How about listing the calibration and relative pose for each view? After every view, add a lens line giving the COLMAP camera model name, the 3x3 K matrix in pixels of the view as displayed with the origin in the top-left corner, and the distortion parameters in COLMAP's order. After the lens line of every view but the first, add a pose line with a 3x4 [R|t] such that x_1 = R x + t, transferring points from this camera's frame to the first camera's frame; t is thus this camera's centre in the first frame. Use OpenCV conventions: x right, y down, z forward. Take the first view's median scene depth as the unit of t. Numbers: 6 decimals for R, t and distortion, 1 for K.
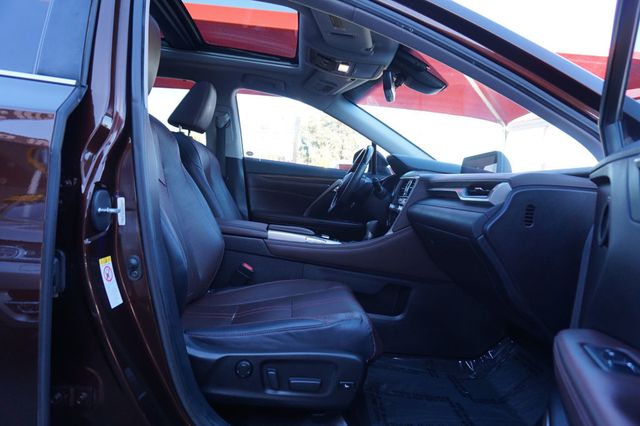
lens RADIAL K [[429.9, 0, 319.5], [0, 429.9, 213.4], [0, 0, 1]] dist [-0.033526, 0.023014]
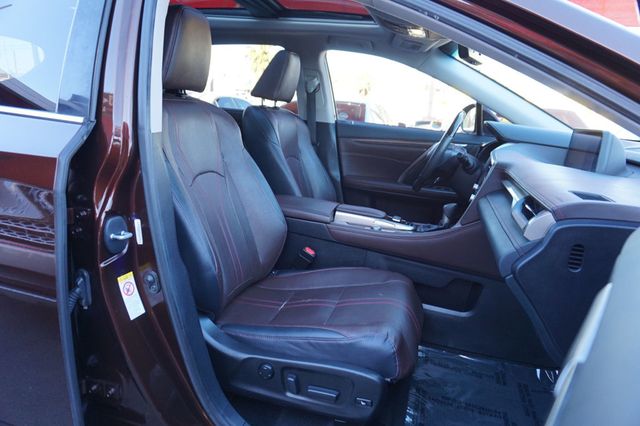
lens RADIAL K [[429.9, 0, 320.5], [0, 429.9, 213.3], [0, 0, 1]] dist [-0.033526, 0.023014]
pose [[0.946427, 0.043609, -0.319960, 0.261036], [0.006992, 0.987840, 0.155317, -0.177126], [0.322843, -0.149233, 0.934613, 0.114296]]
